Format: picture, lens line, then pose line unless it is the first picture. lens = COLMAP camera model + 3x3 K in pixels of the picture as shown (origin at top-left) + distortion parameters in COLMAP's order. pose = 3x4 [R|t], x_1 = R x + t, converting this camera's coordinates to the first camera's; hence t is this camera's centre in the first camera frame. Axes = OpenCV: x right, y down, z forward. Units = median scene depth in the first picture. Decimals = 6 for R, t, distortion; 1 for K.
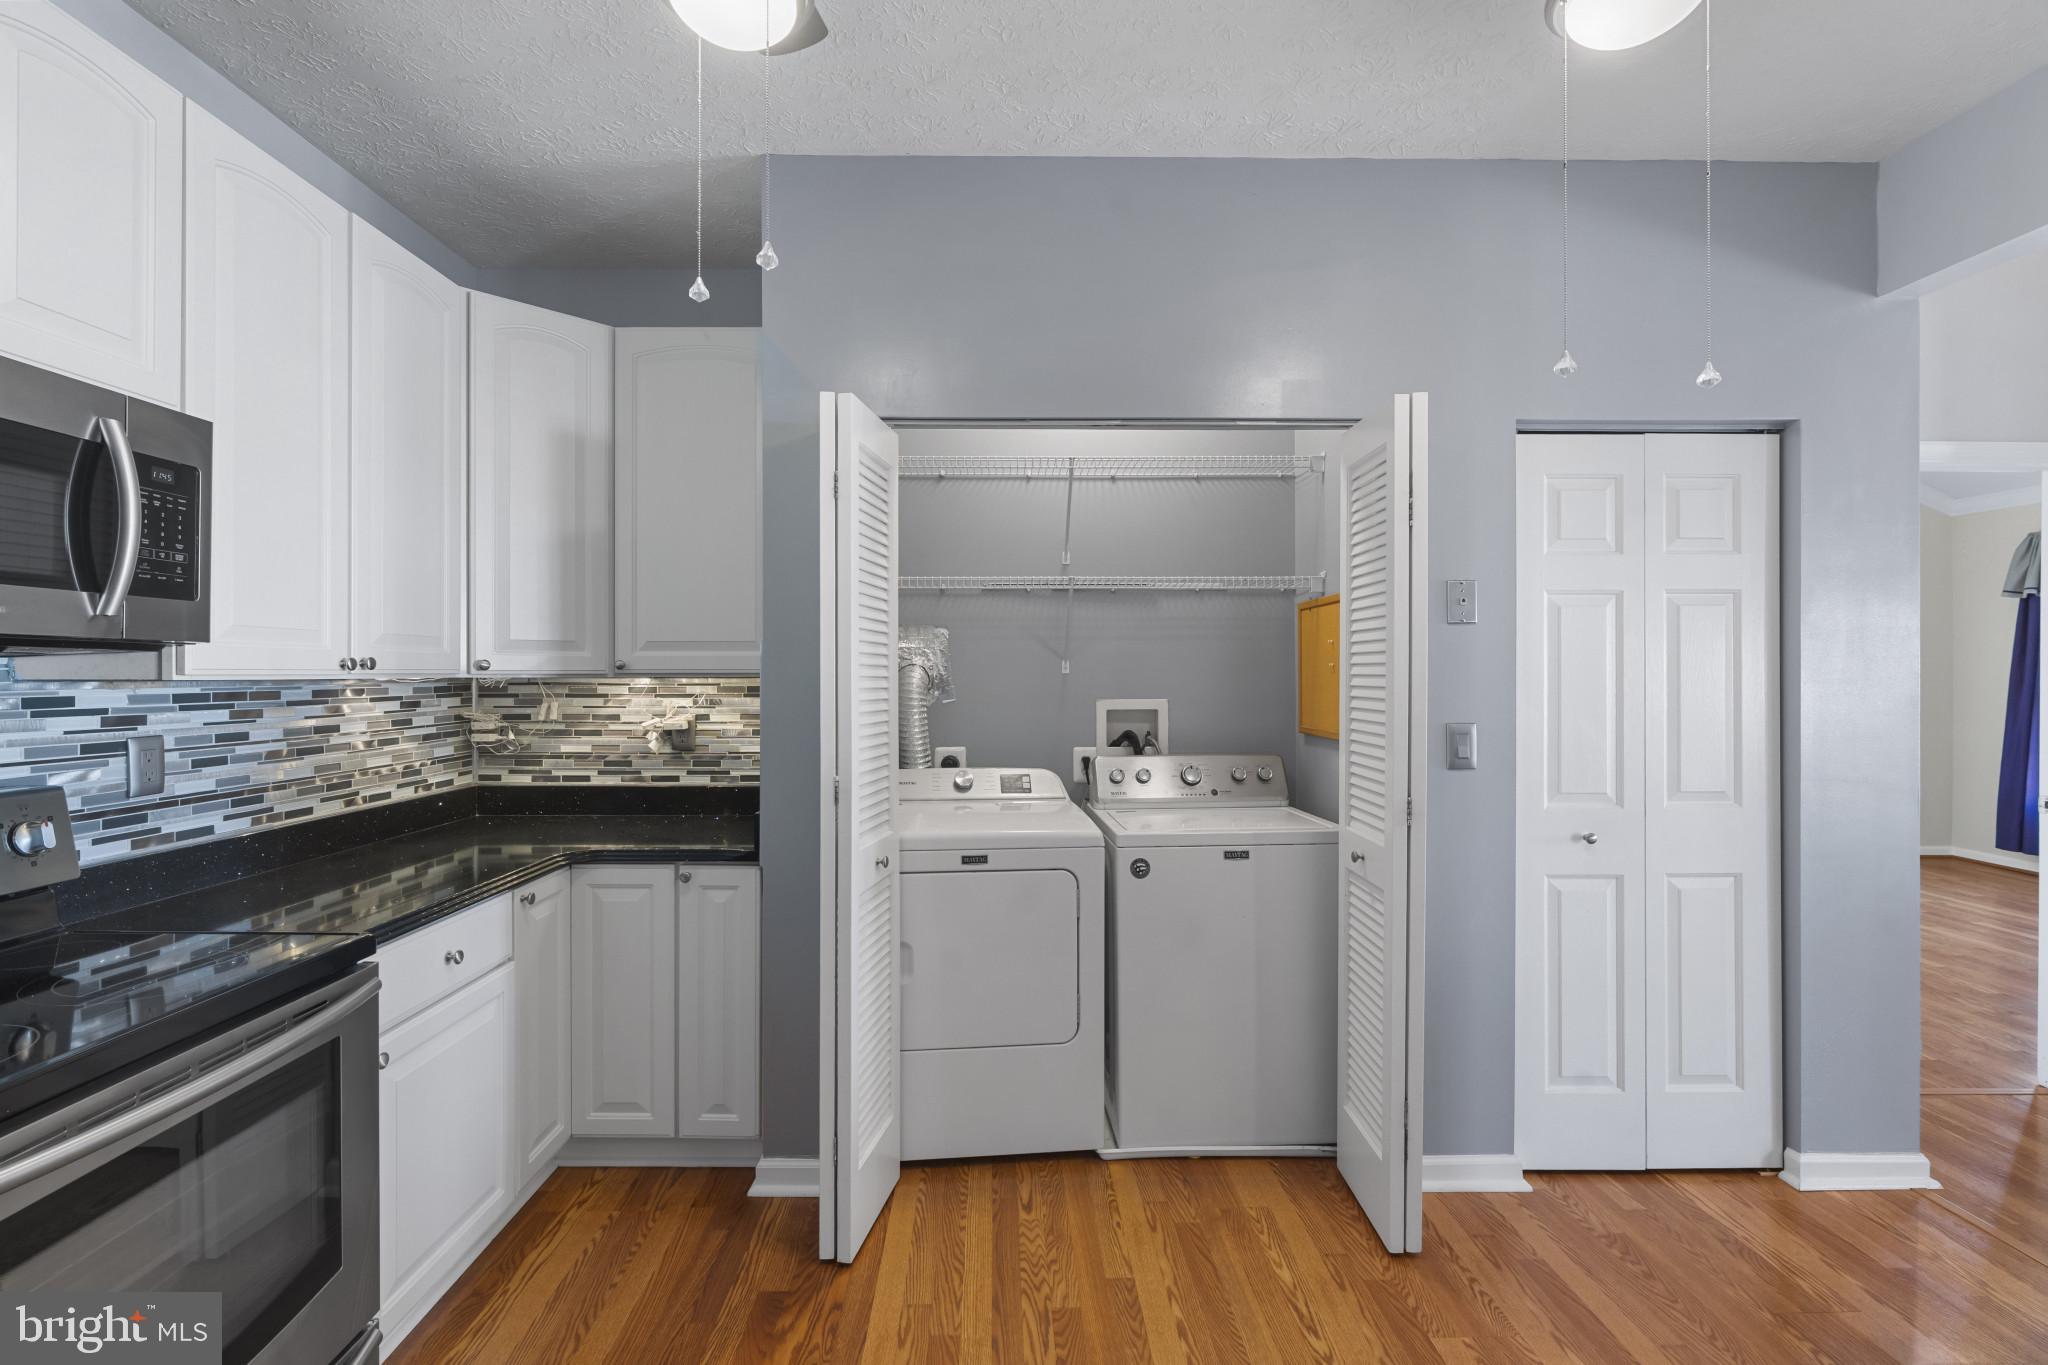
lens RADIAL K [[909.4, 0, 1020.5], [0, 909.4, 675.6], [0, 0, 1]] dist [-0.011631, 0.001787]
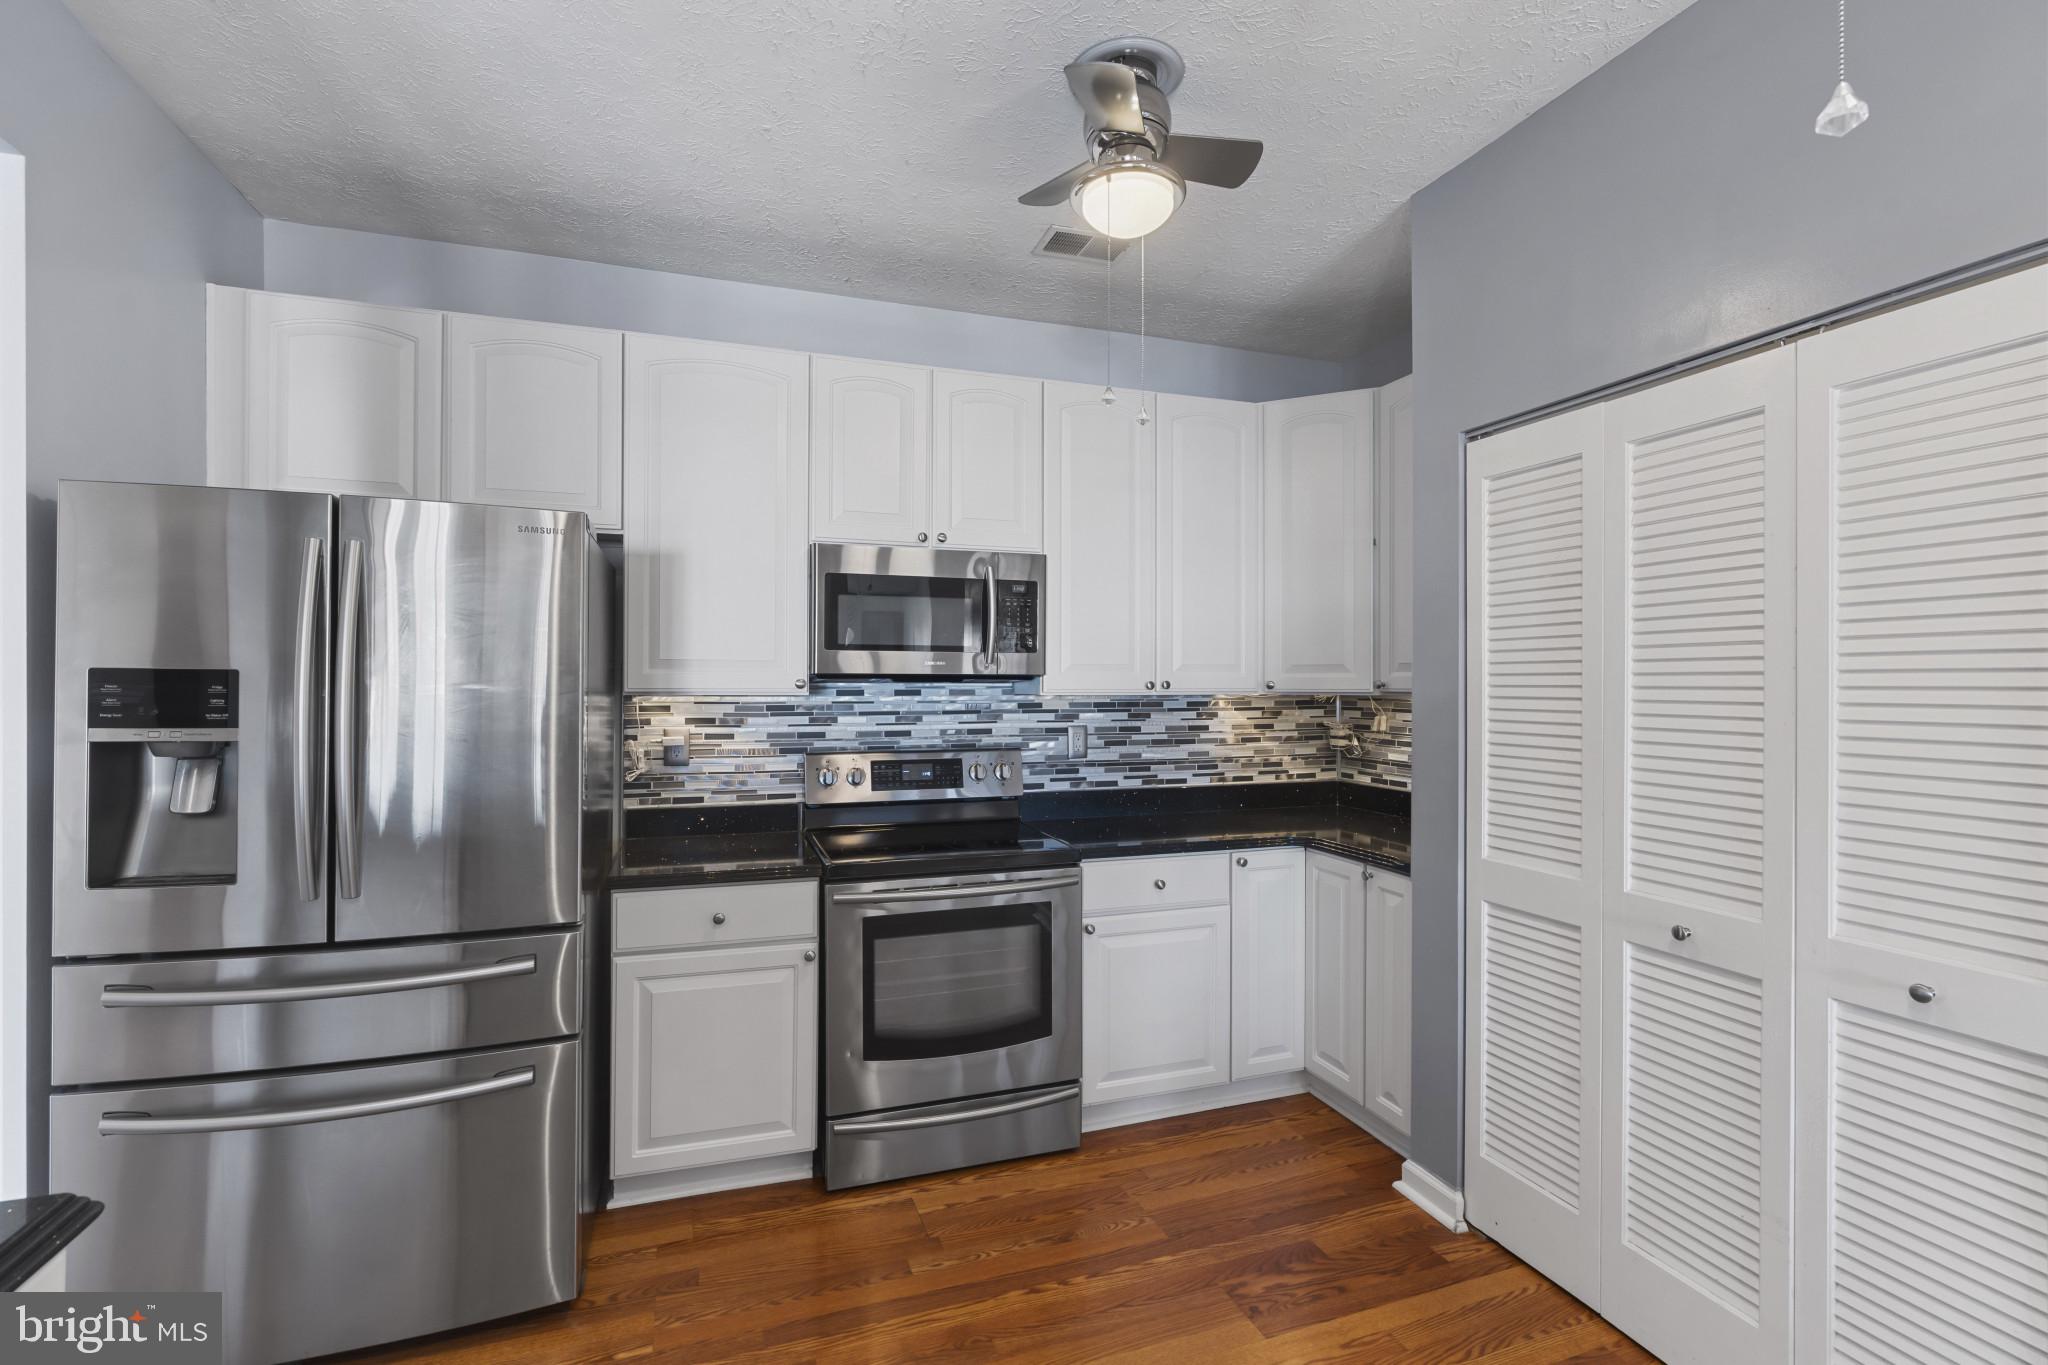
lens RADIAL K [[909.4, 0, 1016.5], [0, 909.4, 686.0], [0, 0, 1]] dist [-0.011631, 0.001787]
pose [[0.315697, 0.004290, -0.948851, 0.571038], [-0.003803, 0.999987, 0.003256, -0.013888], [0.948853, 0.002580, 0.315709, 0.247724]]
